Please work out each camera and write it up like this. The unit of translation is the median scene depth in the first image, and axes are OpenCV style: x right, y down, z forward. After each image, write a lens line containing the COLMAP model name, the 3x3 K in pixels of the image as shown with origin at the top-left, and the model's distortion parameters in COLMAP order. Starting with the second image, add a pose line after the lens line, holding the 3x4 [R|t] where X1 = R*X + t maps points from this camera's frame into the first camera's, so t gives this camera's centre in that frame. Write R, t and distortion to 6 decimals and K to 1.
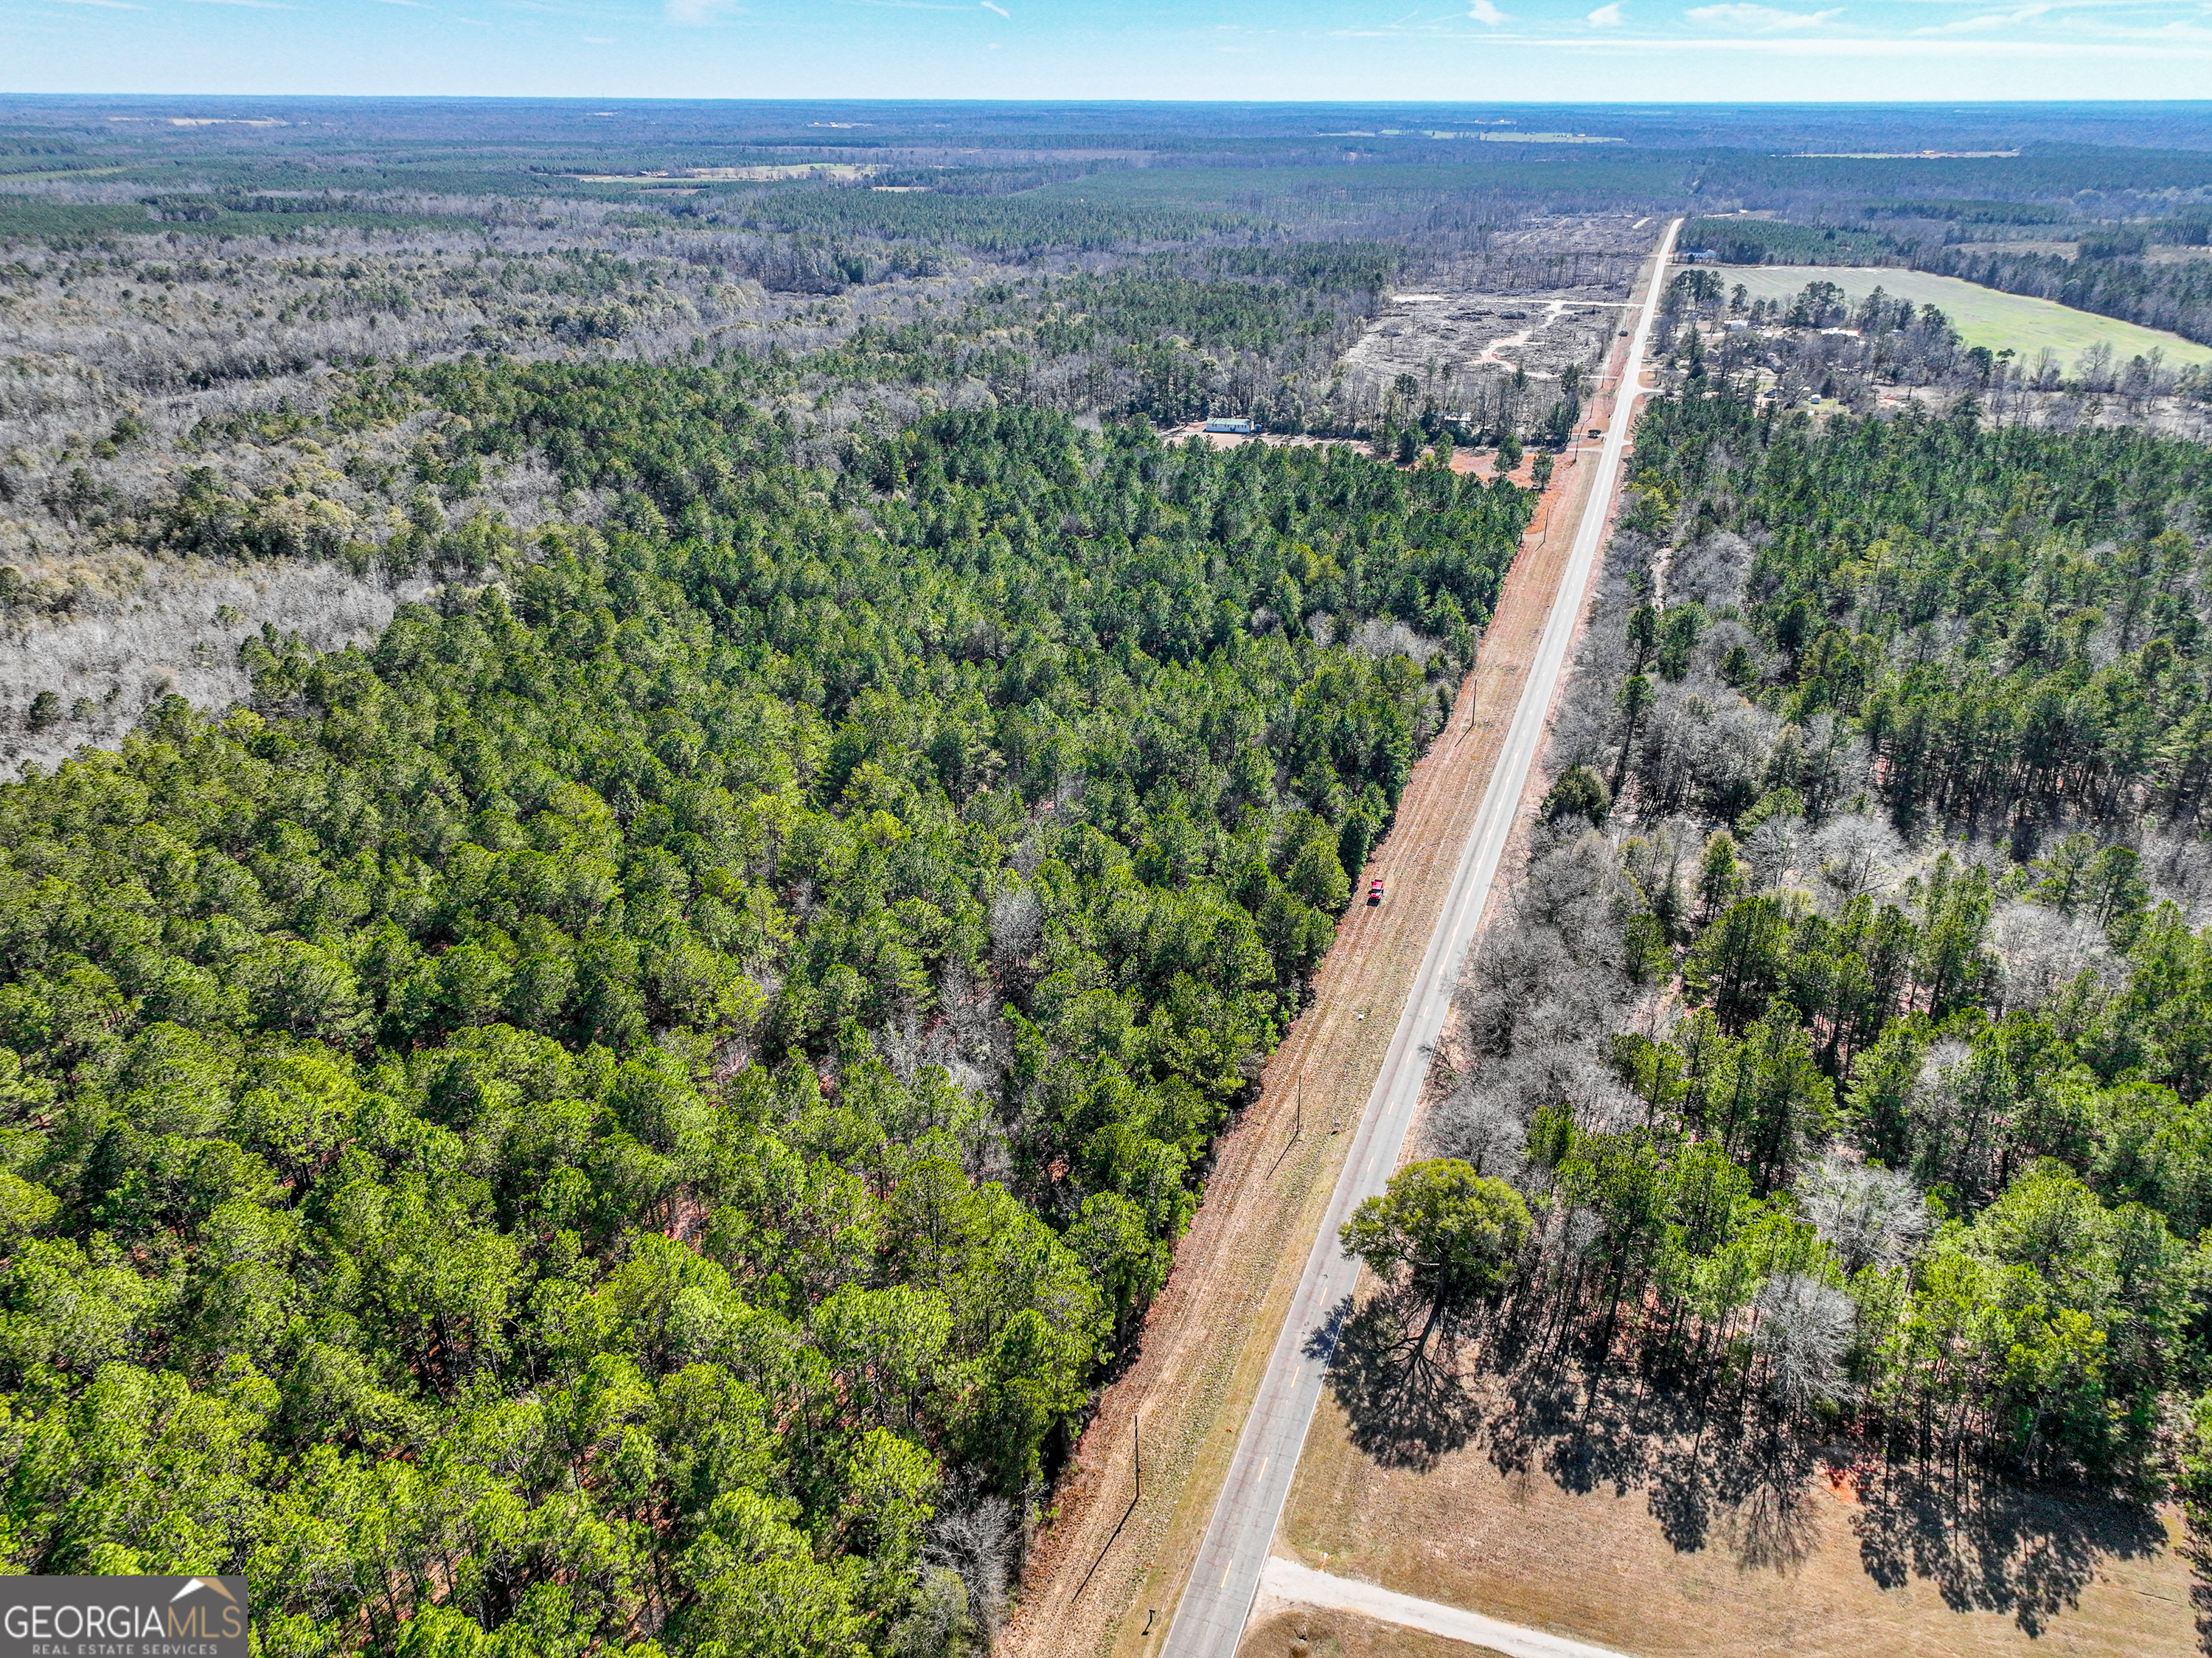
lens RADIAL K [[1554.7, 0, 1110.1], [0, 1554.7, 833.7], [0, 0, 1]] dist [-0.003221, 0.020926]
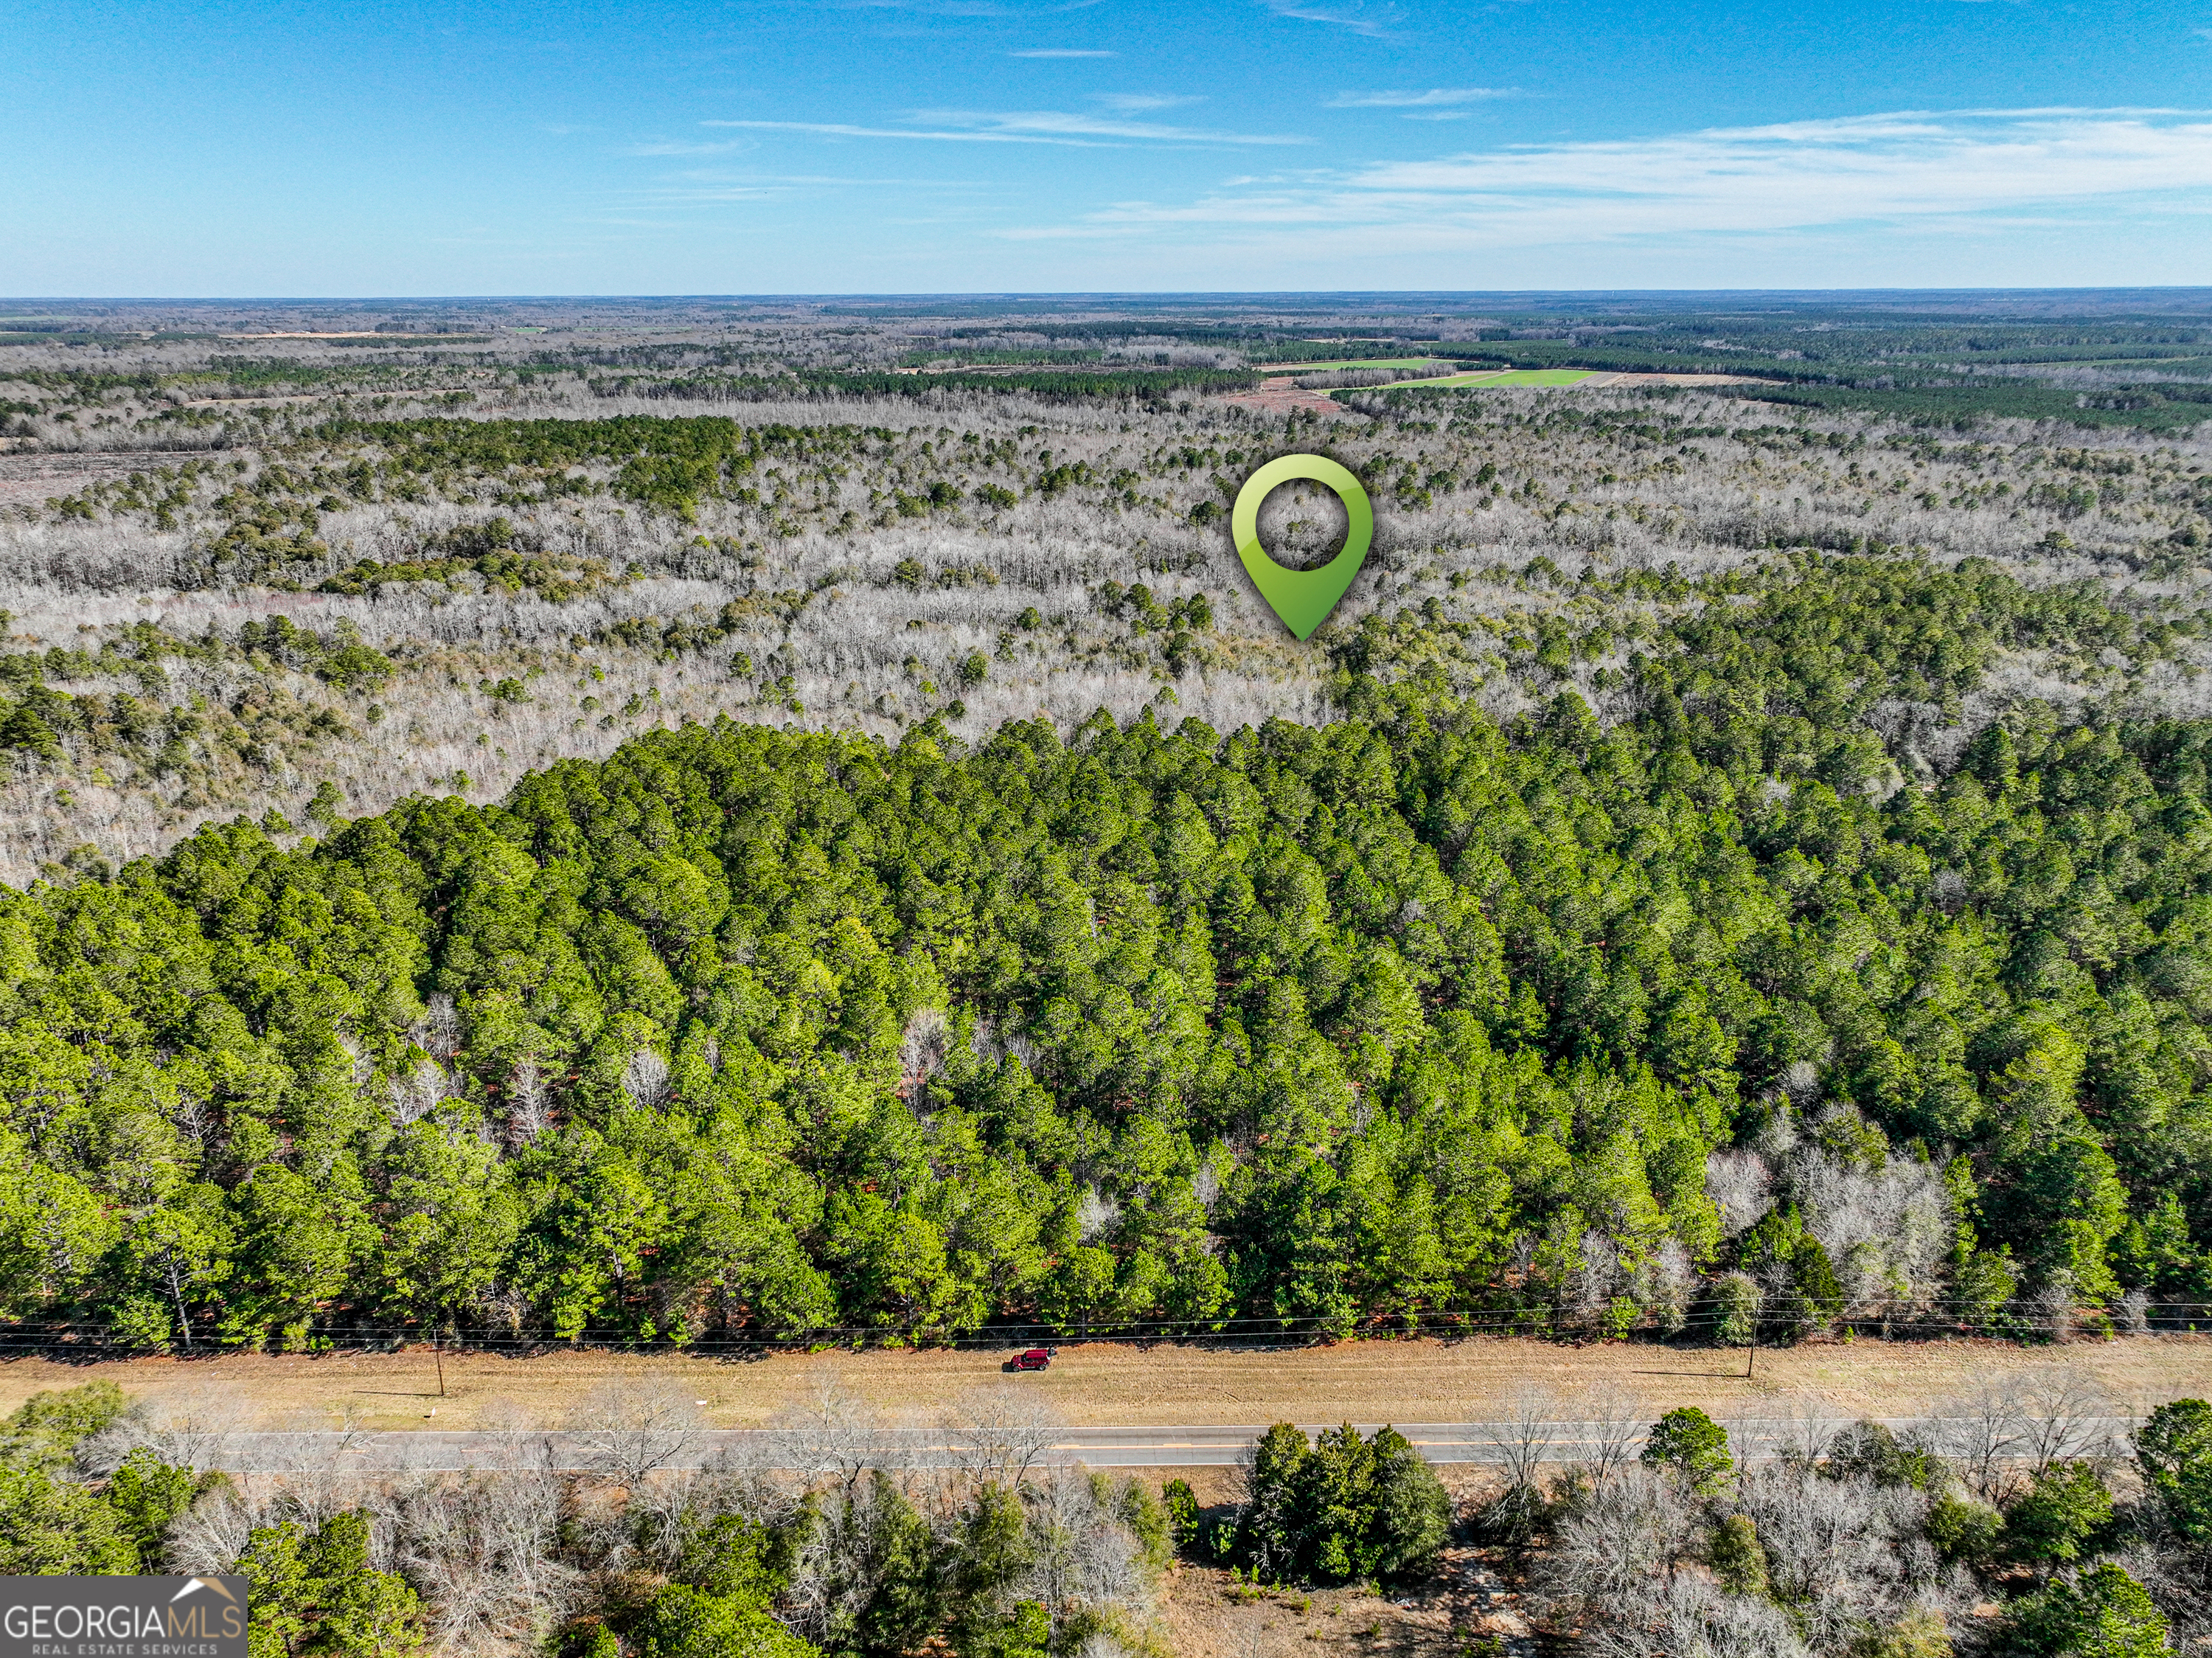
lens RADIAL K [[1554.7, 0, 1104.4], [0, 1554.7, 829.9], [0, 0, 1]] dist [-0.003221, 0.020926]
pose [[0.353499, 0.305875, -0.884013, 0.665721], [-0.398289, 0.904303, 0.153628, -0.274681], [0.846407, 0.297786, 0.441497, 0.588106]]
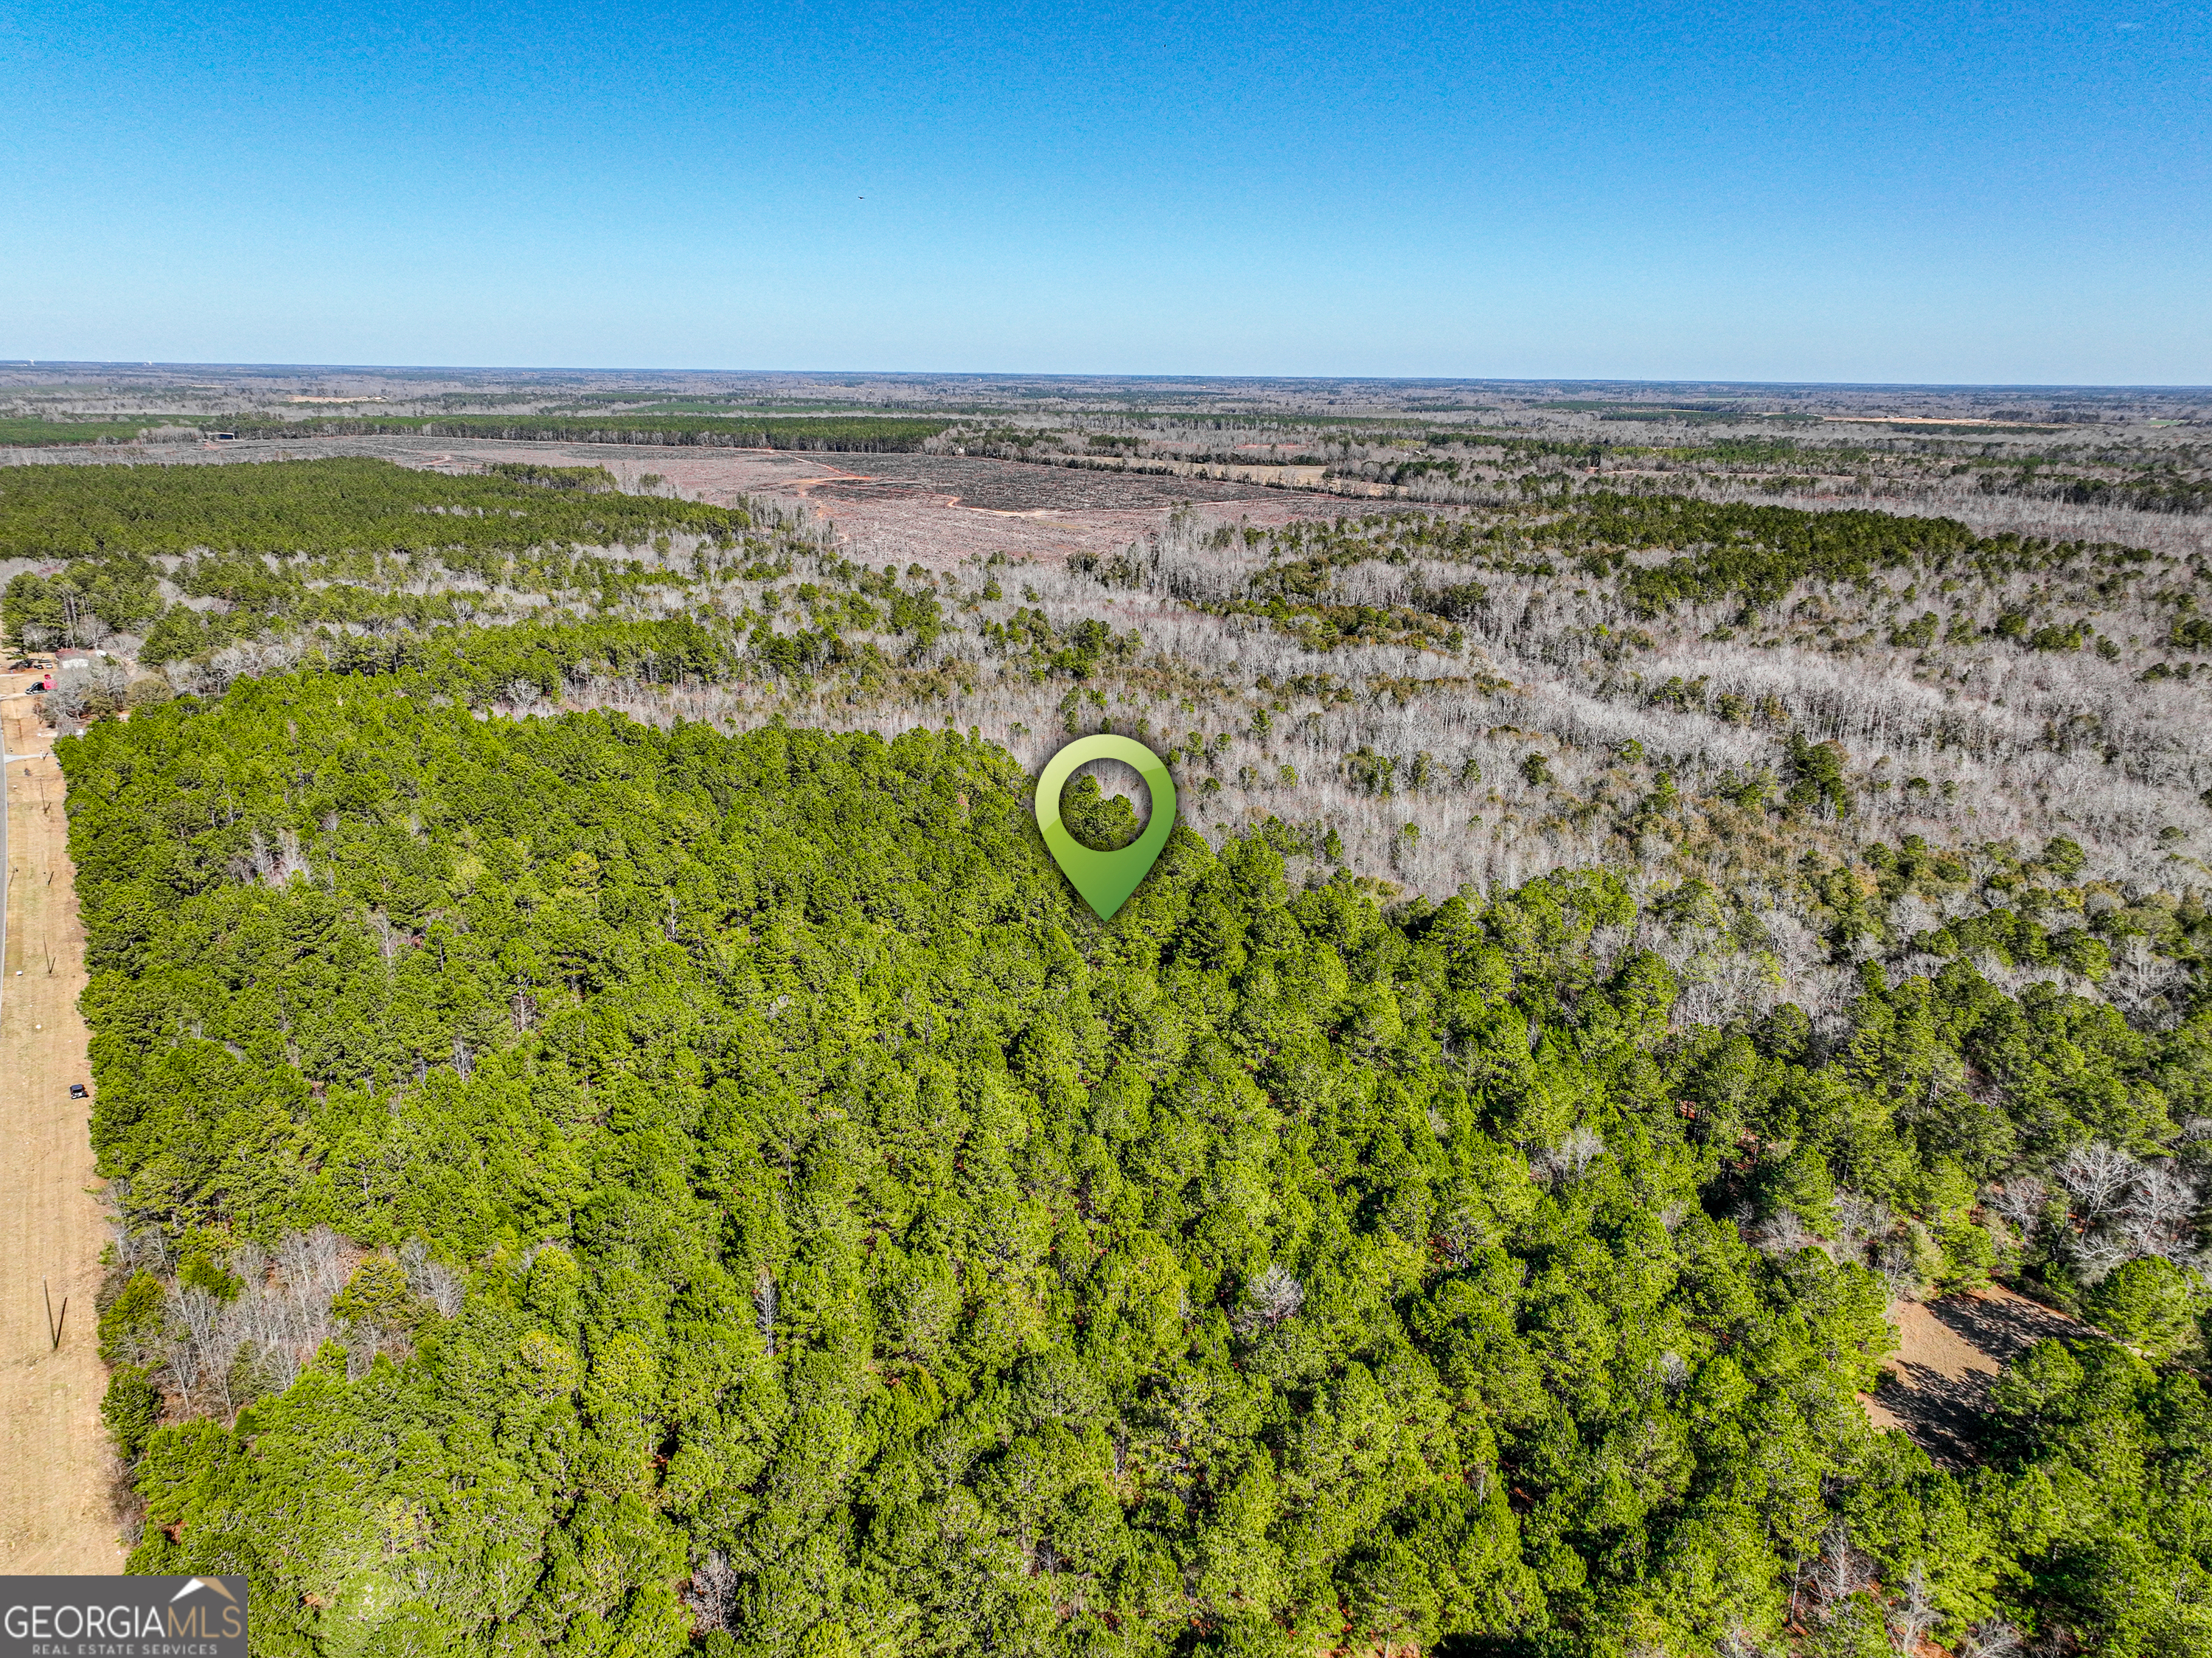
lens RADIAL K [[1554.7, 0, 1111.8], [0, 1554.7, 817.5], [0, 0, 1]] dist [-0.003221, 0.020926]
pose [[-0.588218, 0.217312, -0.778958, 0.479408], [-0.359687, 0.792400, 0.492674, -0.771721], [0.724310, 0.569980, -0.387939, 1.625582]]
